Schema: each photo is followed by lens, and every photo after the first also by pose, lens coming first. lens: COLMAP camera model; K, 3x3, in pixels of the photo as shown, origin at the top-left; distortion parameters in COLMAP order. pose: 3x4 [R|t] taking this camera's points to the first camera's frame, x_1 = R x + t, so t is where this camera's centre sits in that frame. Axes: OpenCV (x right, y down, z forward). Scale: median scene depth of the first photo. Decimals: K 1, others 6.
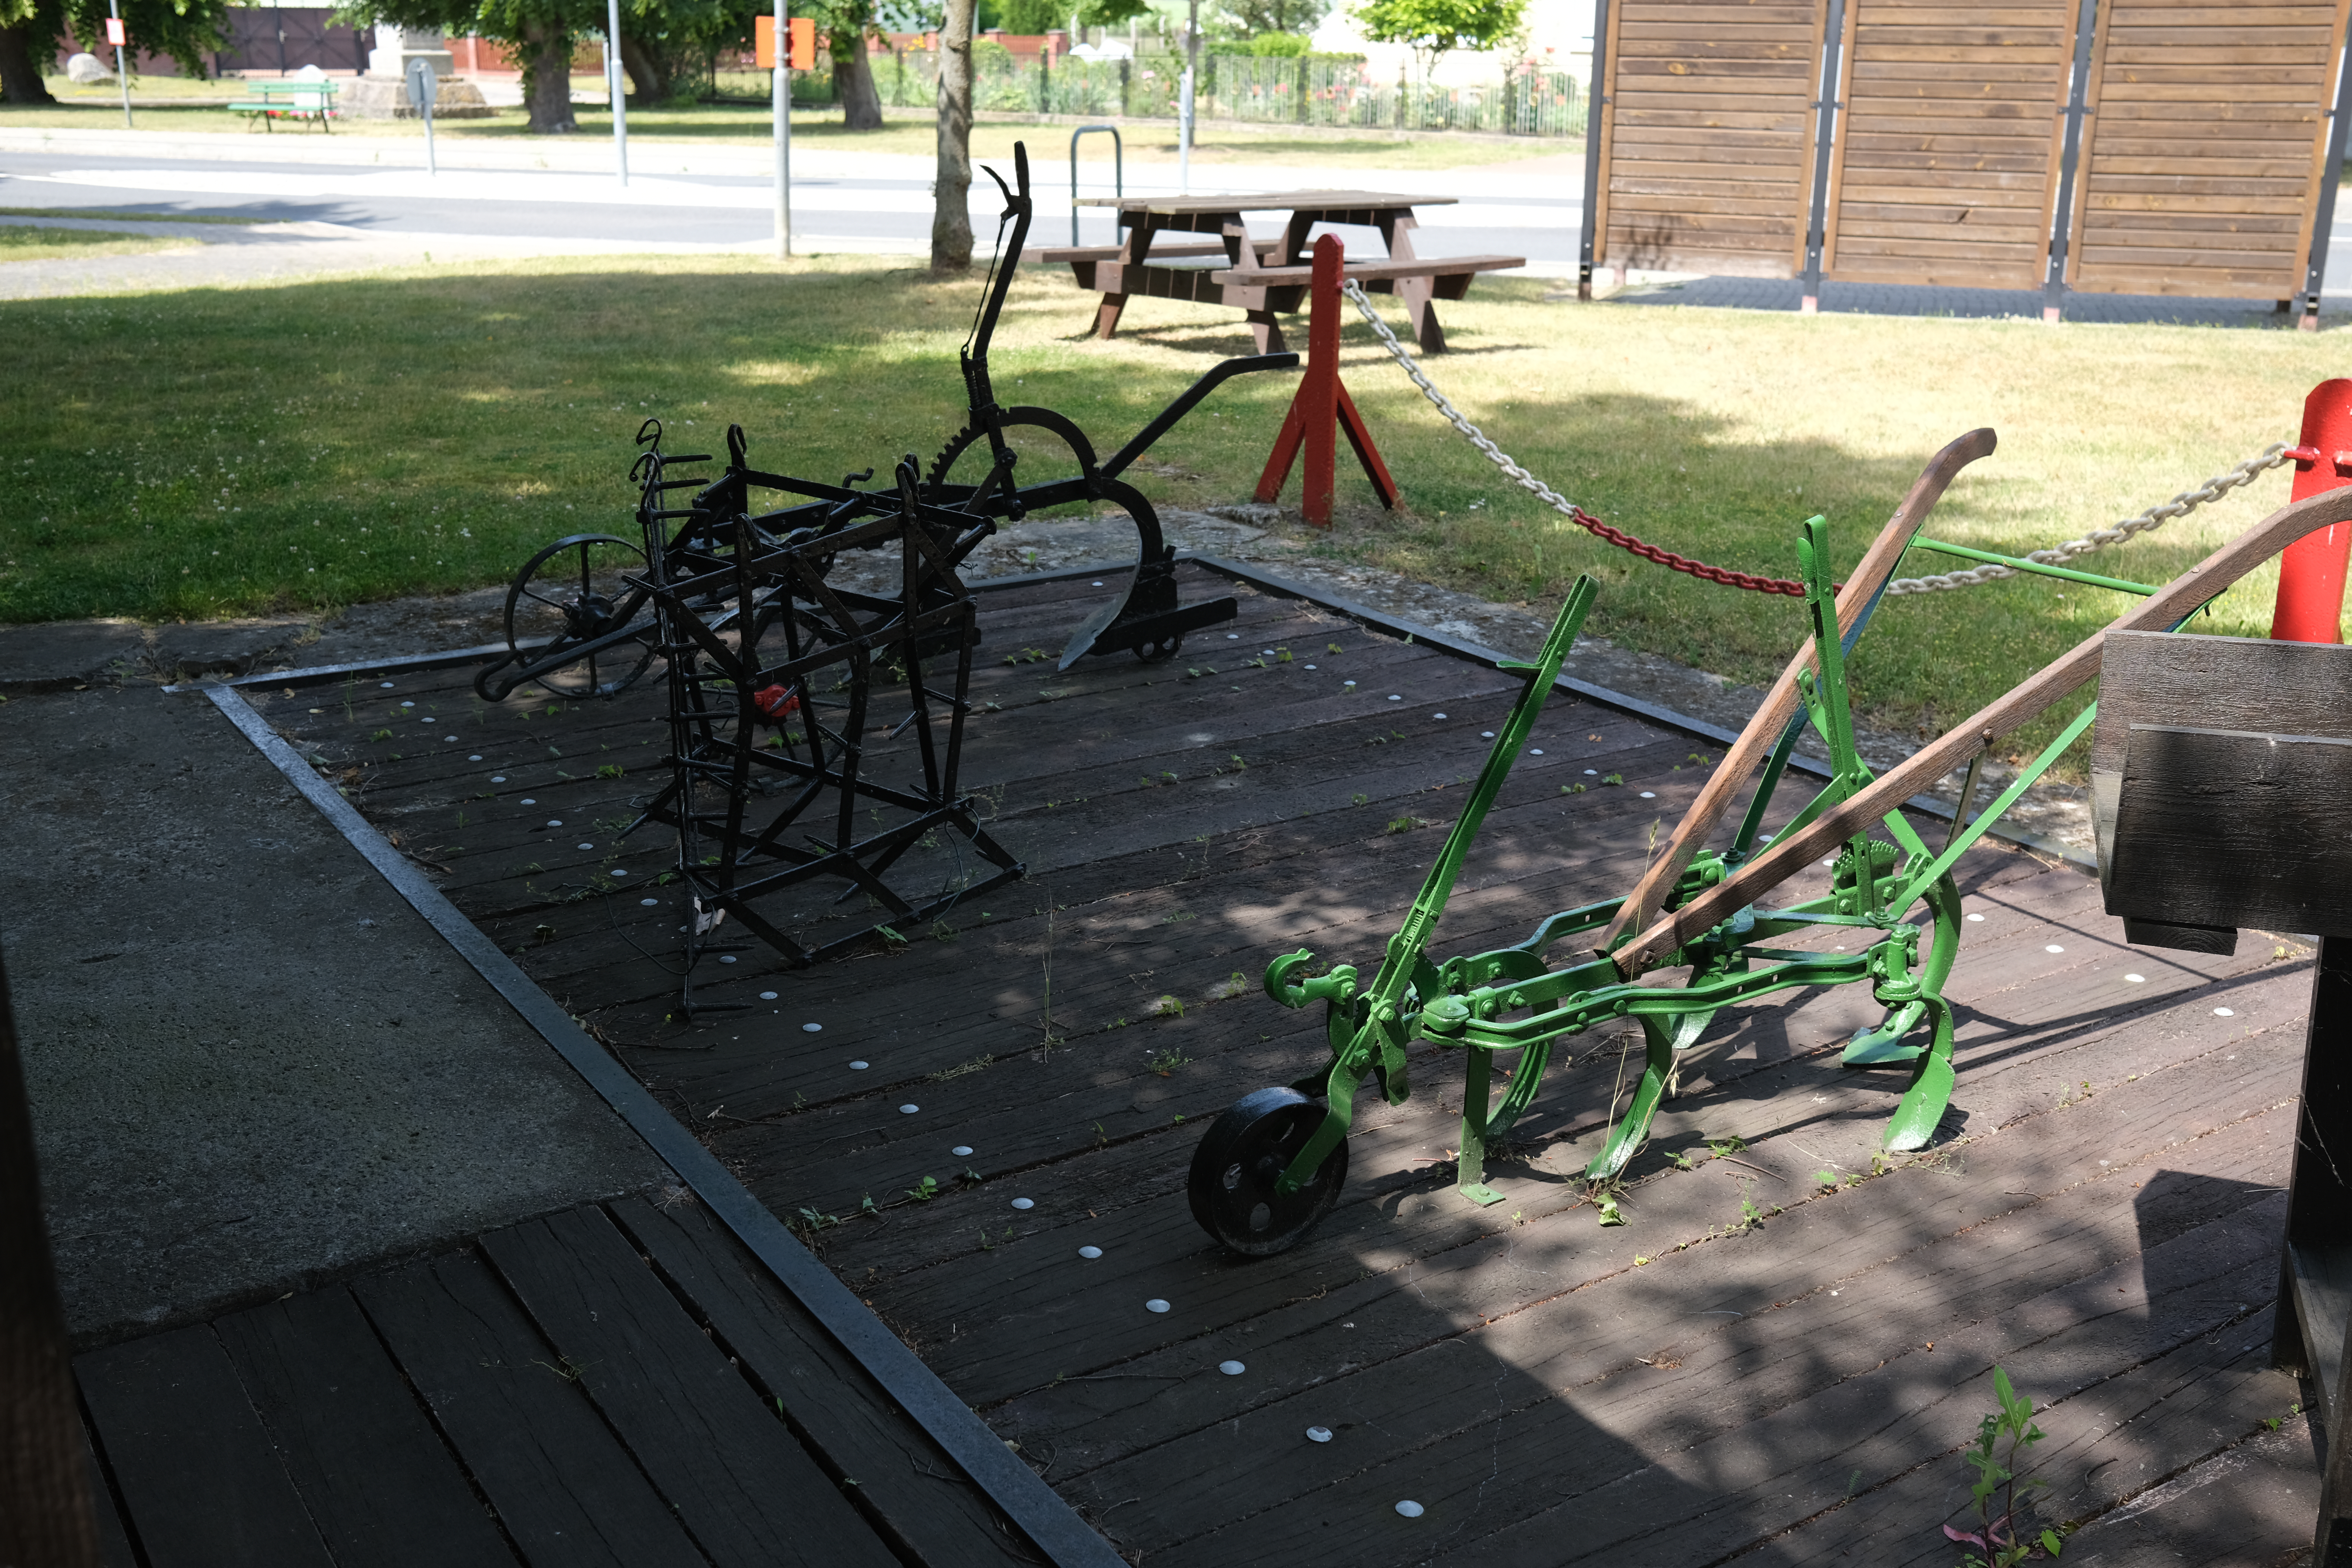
lens RADIAL K [[2340.7, 0, 1176.0], [0, 2340.7, 784.0], [0, 0, 1]] dist [-0.024942, 0.082189]
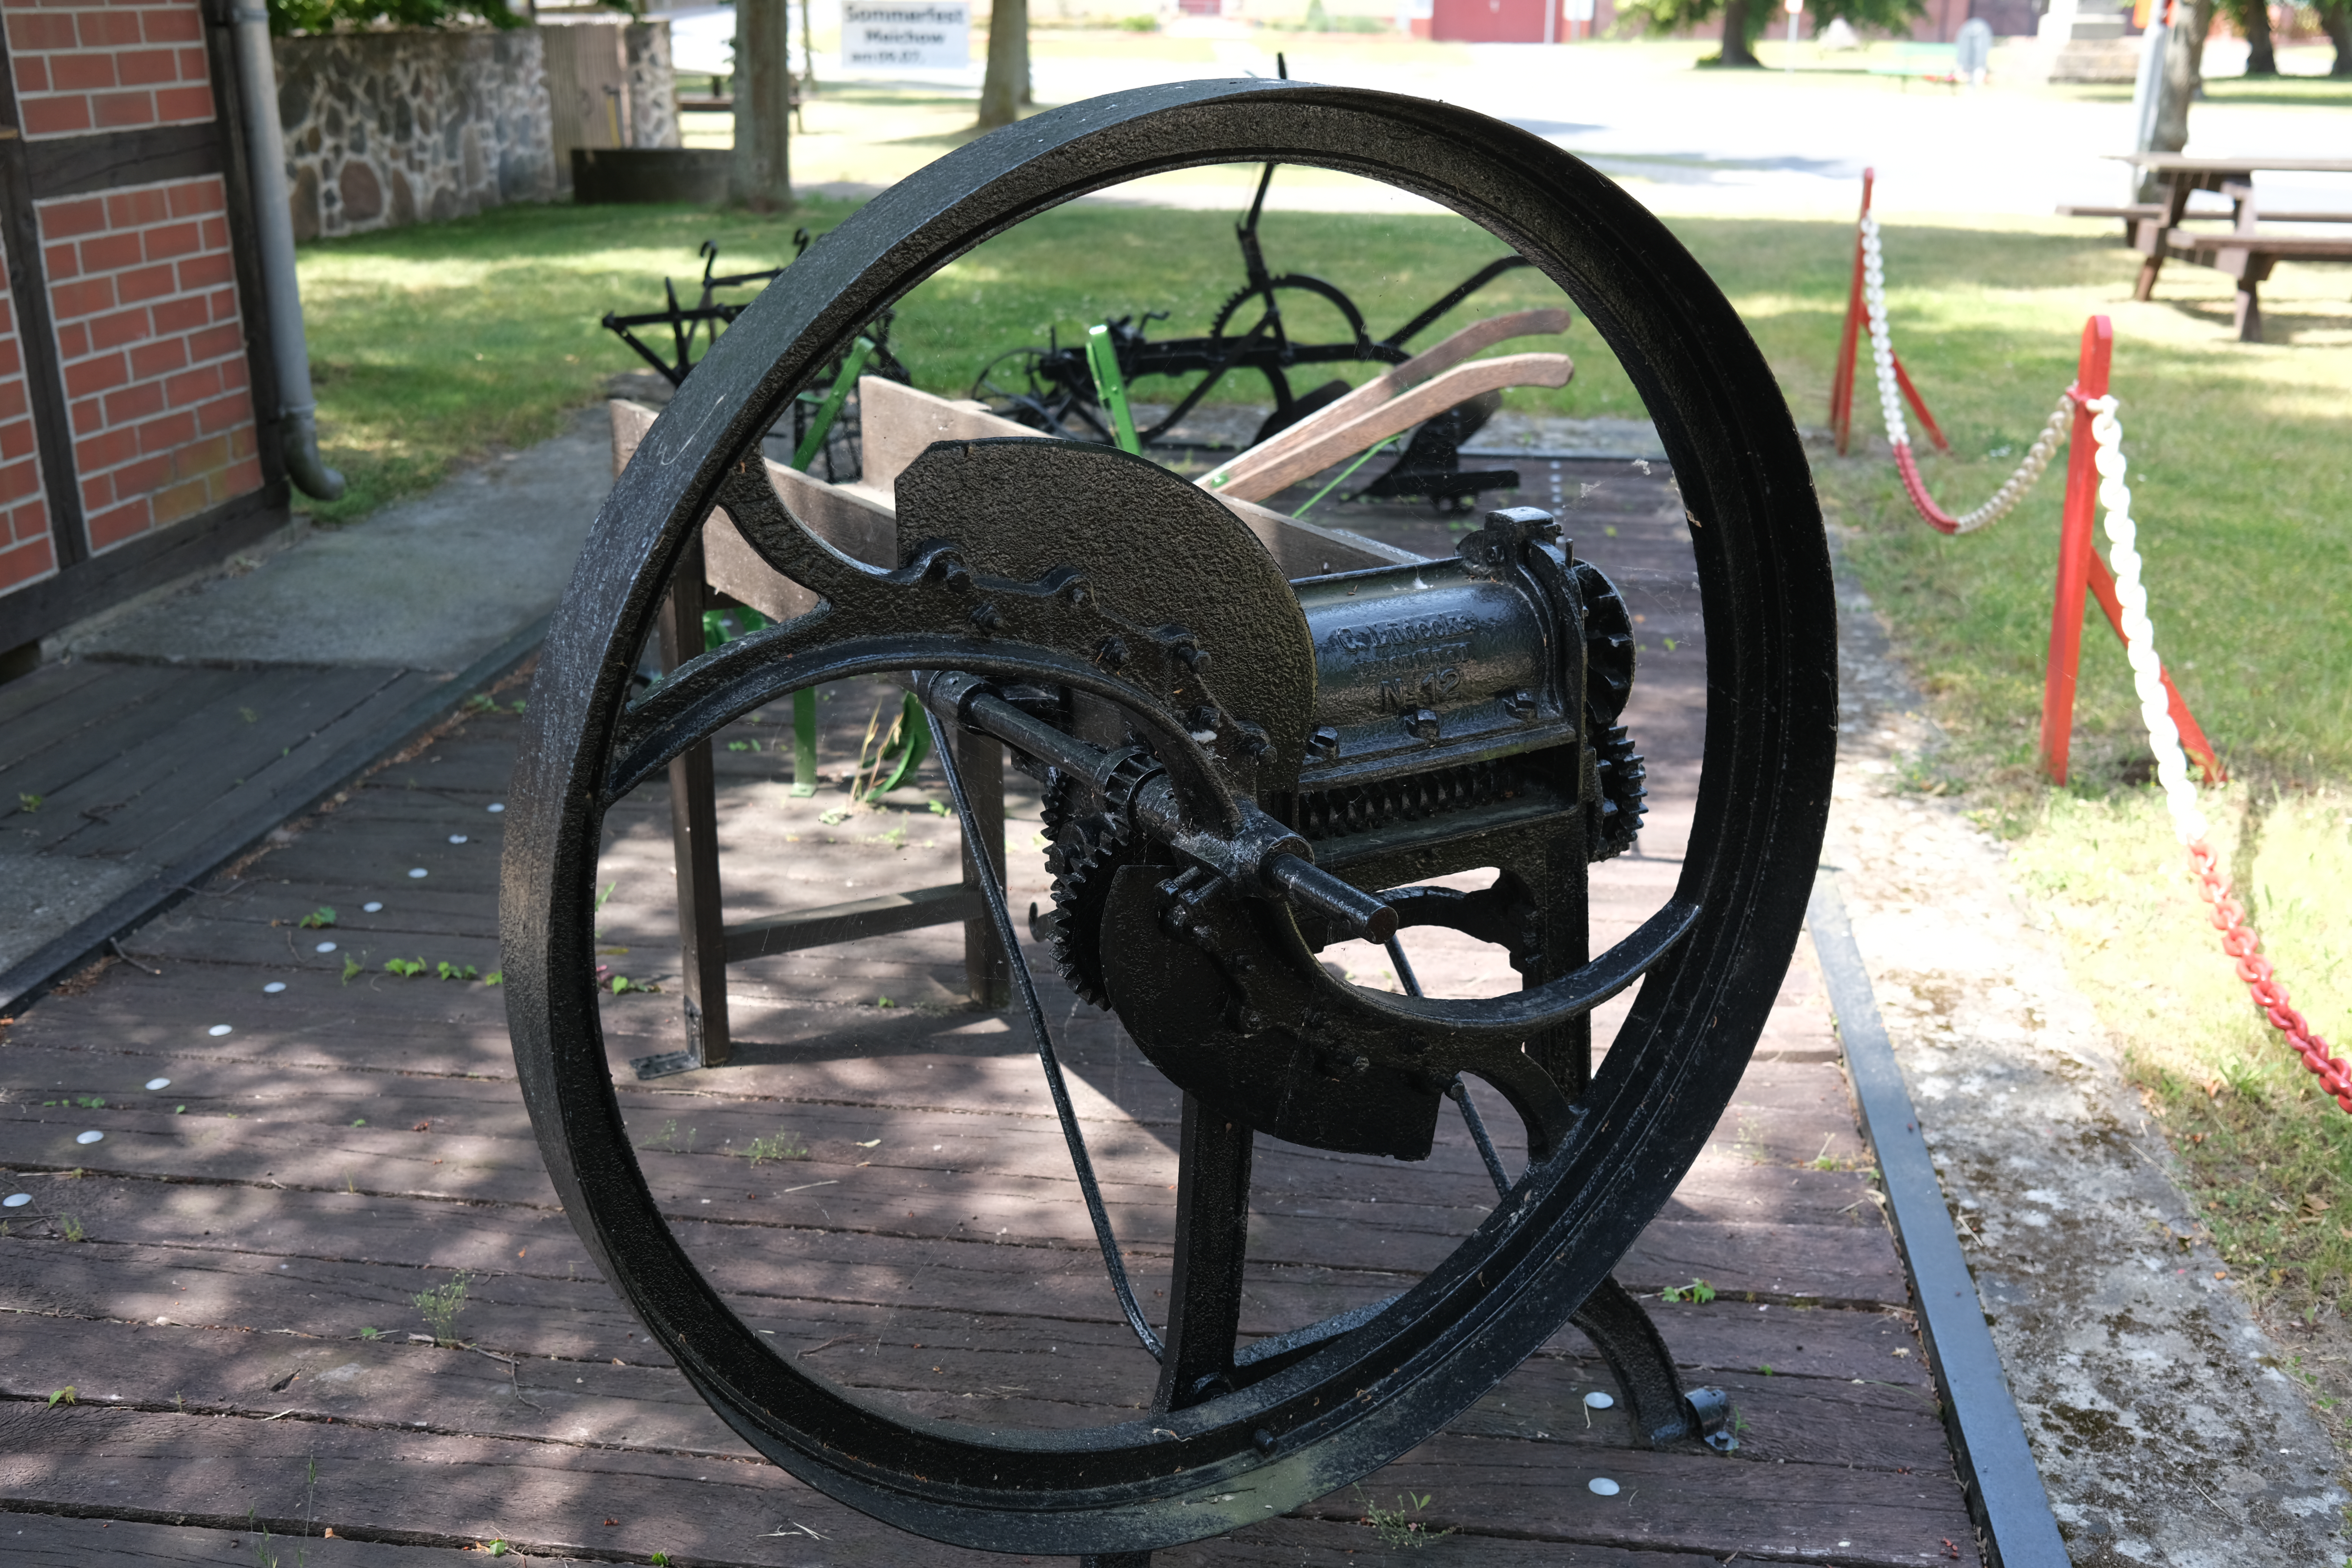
lens RADIAL K [[2340.7, 0, 1176.0], [0, 2340.7, 784.0], [0, 0, 1]] dist [-0.024942, 0.082189]
pose [[0.757924, 0.211360, -0.617154, 0.347425], [-0.204230, 0.975378, 0.083228, 0.003531], [0.619549, 0.062961, 0.782429, 0.018108]]
